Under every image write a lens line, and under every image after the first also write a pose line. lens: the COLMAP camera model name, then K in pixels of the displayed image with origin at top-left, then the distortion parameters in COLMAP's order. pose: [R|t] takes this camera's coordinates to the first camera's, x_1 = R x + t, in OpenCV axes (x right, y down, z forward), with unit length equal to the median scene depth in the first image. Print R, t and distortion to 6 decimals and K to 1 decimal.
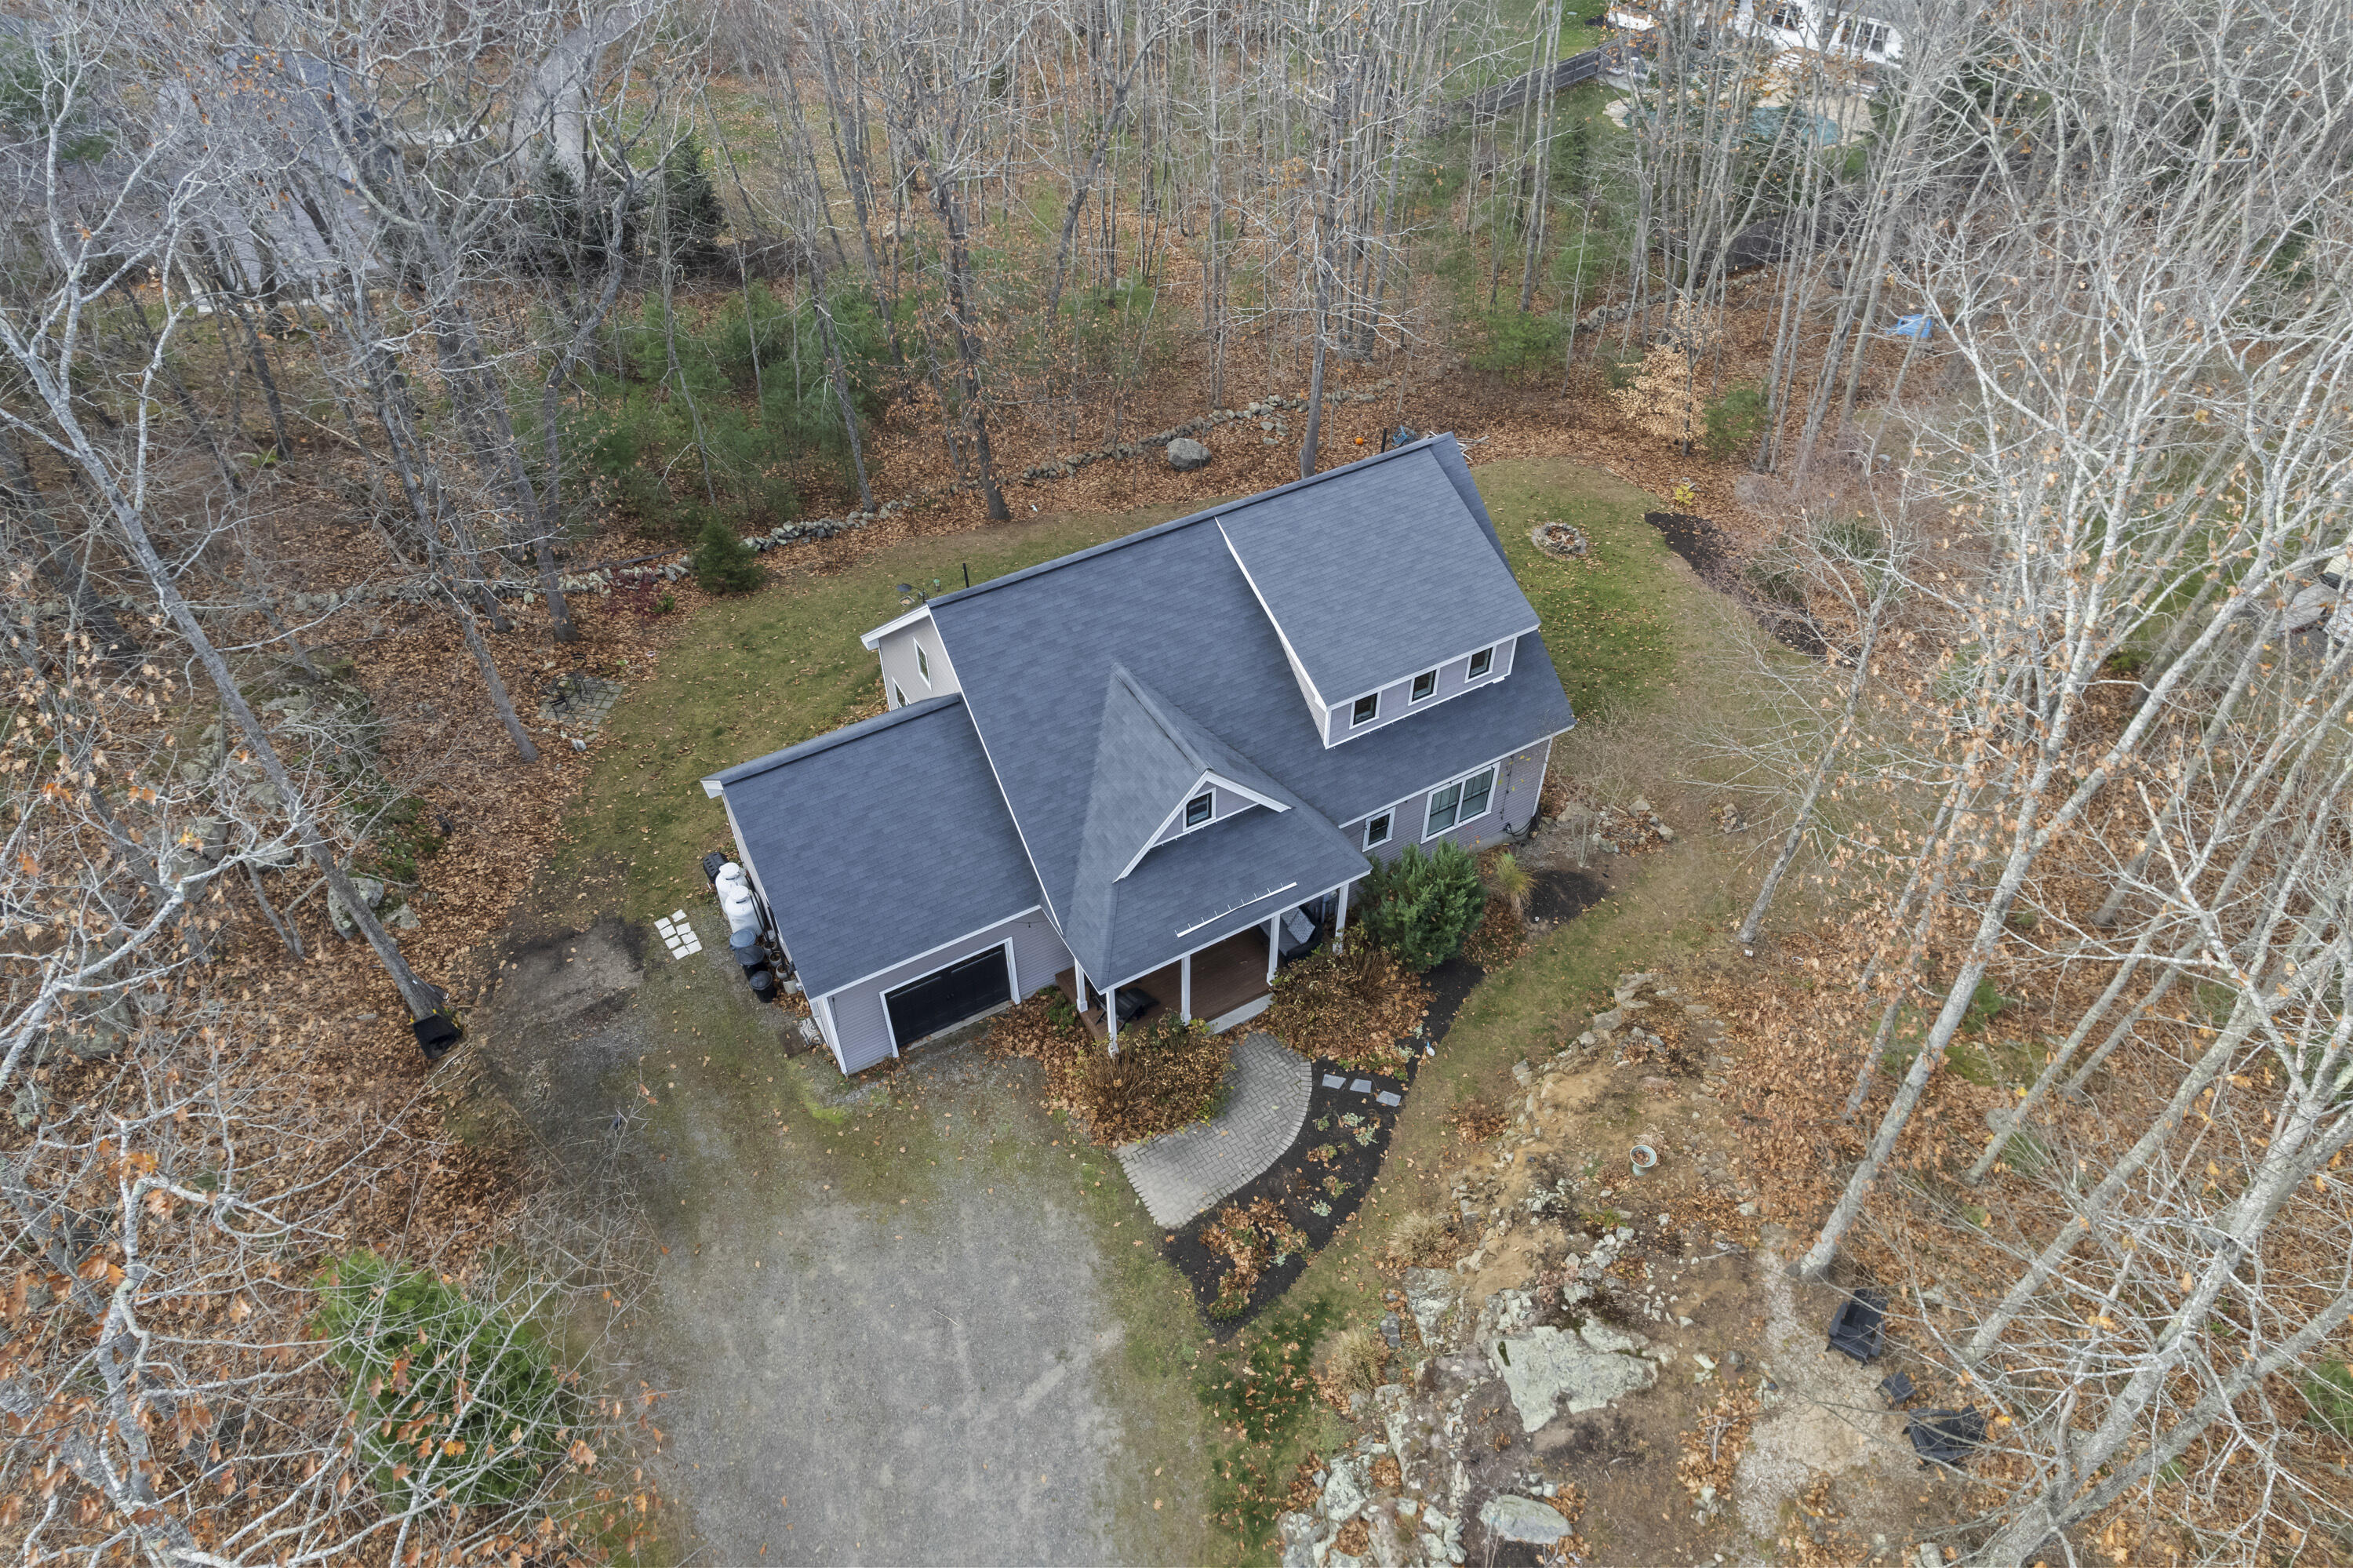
lens RADIAL K [[1502.9, 0, 1176.5], [0, 1502.9, 784.0], [0, 0, 1]] dist [-0.068141, 0.000024]
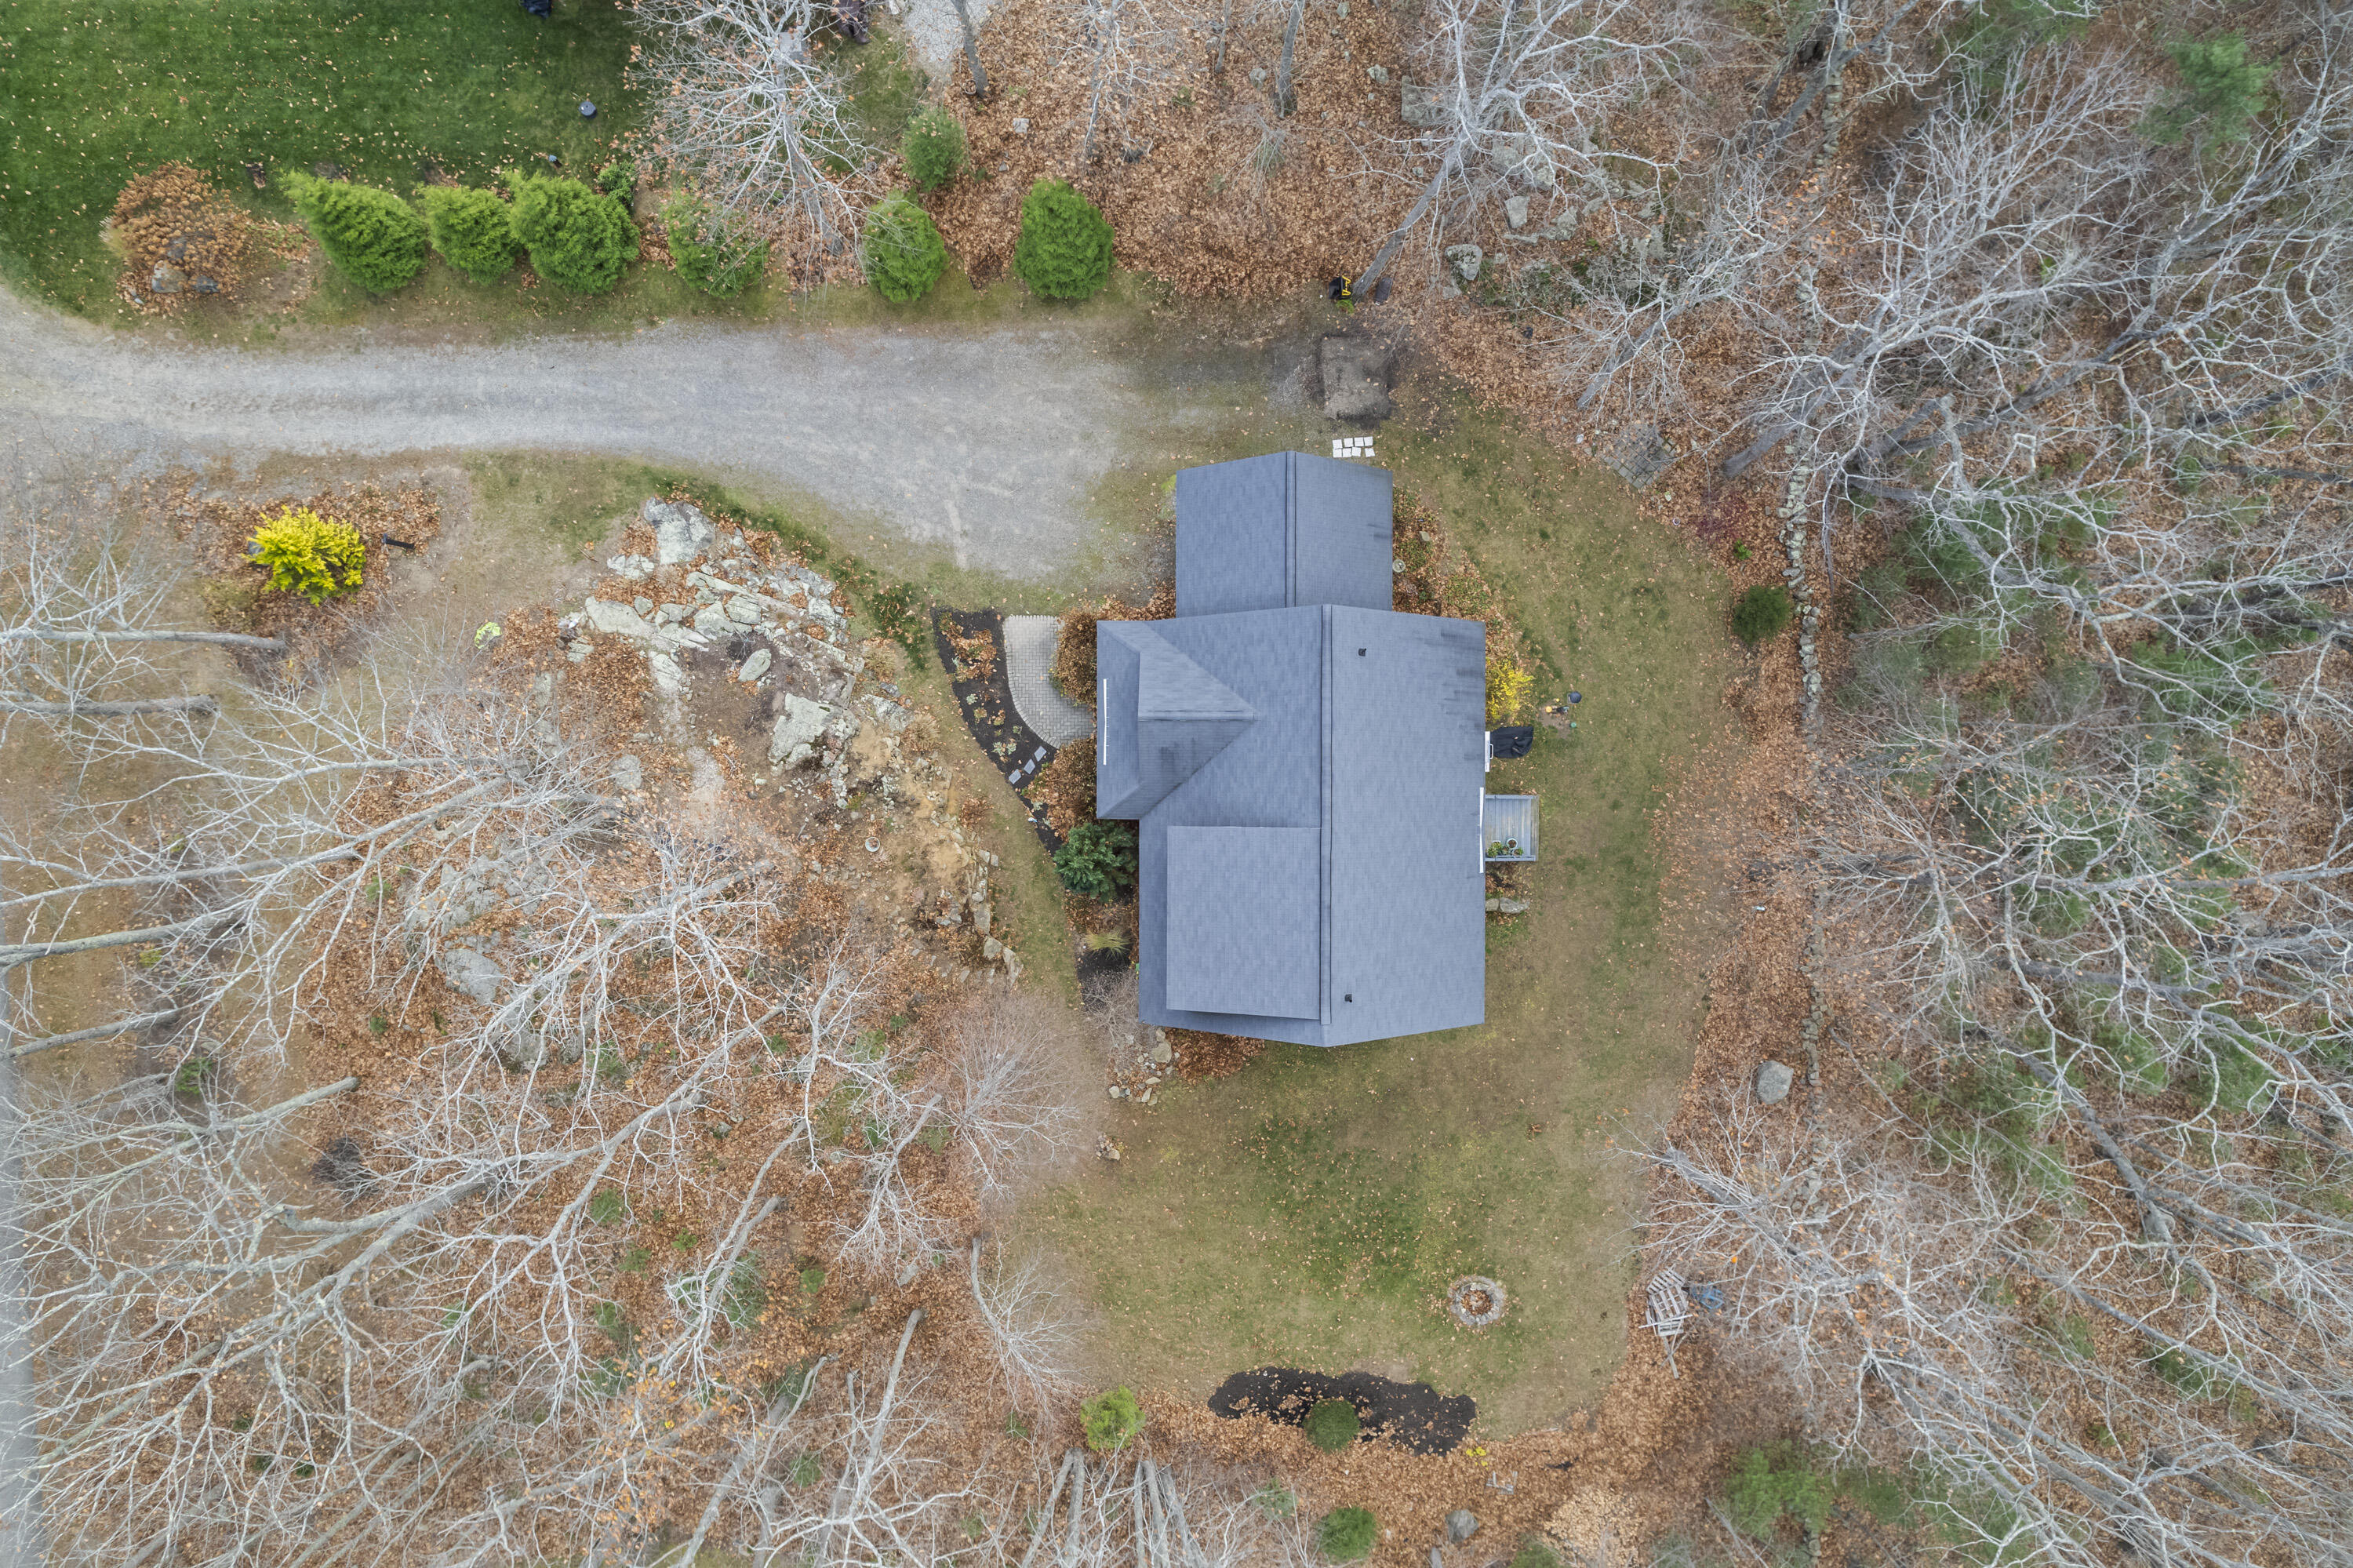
lens RADIAL K [[1492.4, 0, 1192.5], [0, 1492.4, 791.4], [0, 0, 1]] dist [-0.073384, 0.068529]
pose [[-0.498197, 0.867058, 0.003064, 0.056936], [-0.602569, -0.348762, 0.717827, -1.222892], [0.623466, 0.355773, 0.696215, -0.039080]]
